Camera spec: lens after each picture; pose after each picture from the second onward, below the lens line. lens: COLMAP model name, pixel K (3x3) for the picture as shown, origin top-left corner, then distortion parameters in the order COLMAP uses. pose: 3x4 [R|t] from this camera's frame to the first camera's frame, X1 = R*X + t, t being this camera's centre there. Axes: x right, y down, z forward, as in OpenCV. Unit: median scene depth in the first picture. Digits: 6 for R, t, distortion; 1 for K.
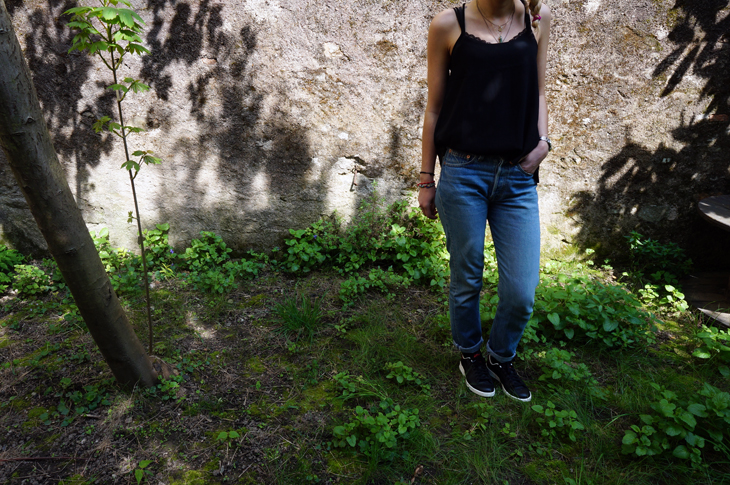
lens RADIAL K [[486.0, 0, 365.0], [0, 486.0, 242.5], [0, 0, 1]] dist [-0.056481, 0.029687]
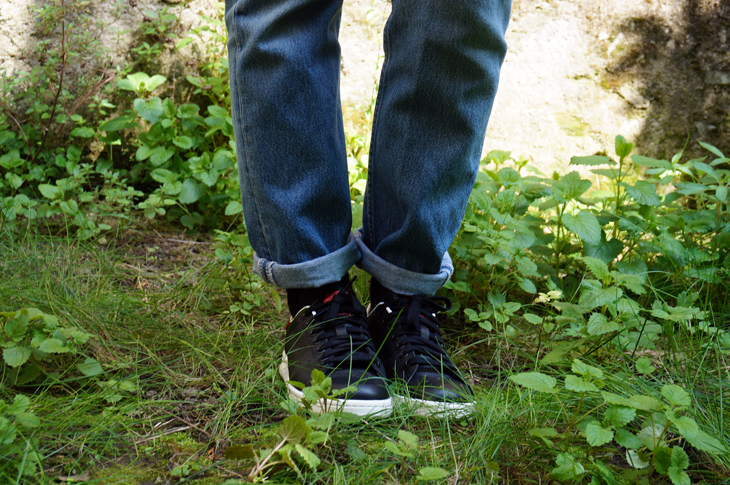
lens RADIAL K [[968.2, 0, 365.0], [0, 968.2, 242.5], [0, 0, 1]] dist [-0.006122, 0.039399]
pose [[0.988730, 0.016872, 0.148758, 0.128842], [0.013618, 0.979374, -0.201597, 0.238989], [-0.149091, 0.201350, 0.968106, 0.335308]]
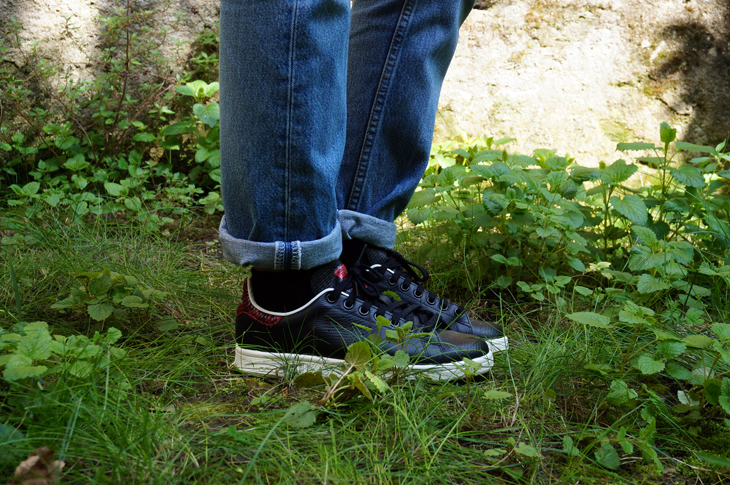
lens RADIAL K [[971.8, 0, 365.0], [0, 971.8, 242.5], [0, 0, 1]] dist [-0.006969, 0.047689]
pose [[0.993853, 0.019384, 0.109002, 0.116797], [0.007685, 0.970098, -0.242591, 0.275424], [-0.110445, 0.241937, 0.963986, 0.319467]]
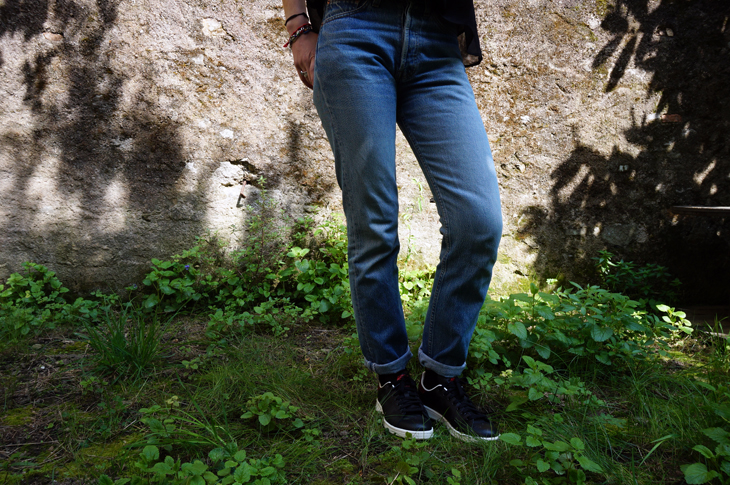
lens RADIAL K [[486.0, 0, 365.0], [0, 486.0, 242.5], [0, 0, 1]] dist [-0.056481, 0.029687]
pose [[0.994704, -0.012153, 0.102064, 0.096350], [0.040750, 0.958240, -0.283046, 0.180219], [-0.094362, 0.285706, 0.953660, 0.289796]]
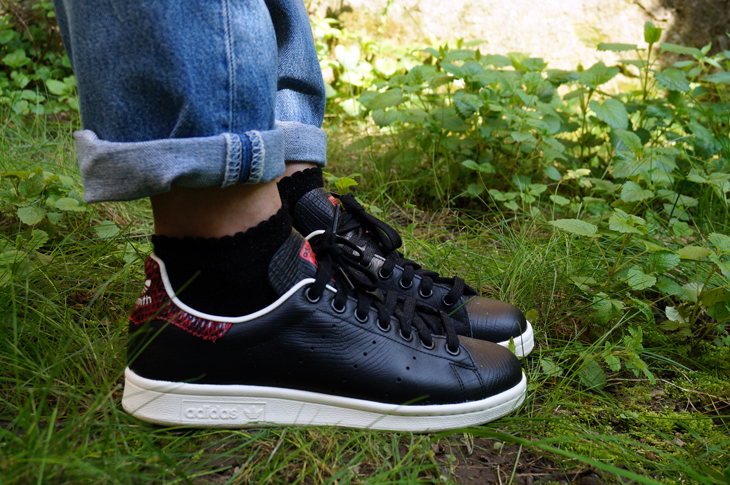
lens RADIAL K [[971.8, 0, 365.0], [0, 971.8, 242.5], [0, 0, 1]] dist [-0.006969, 0.047689]
pose [[0.988461, 0.019600, 0.150205, 0.120971], [0.004175, 0.987692, -0.156359, 0.272080], [-0.151421, 0.155182, 0.976212, 0.354917]]
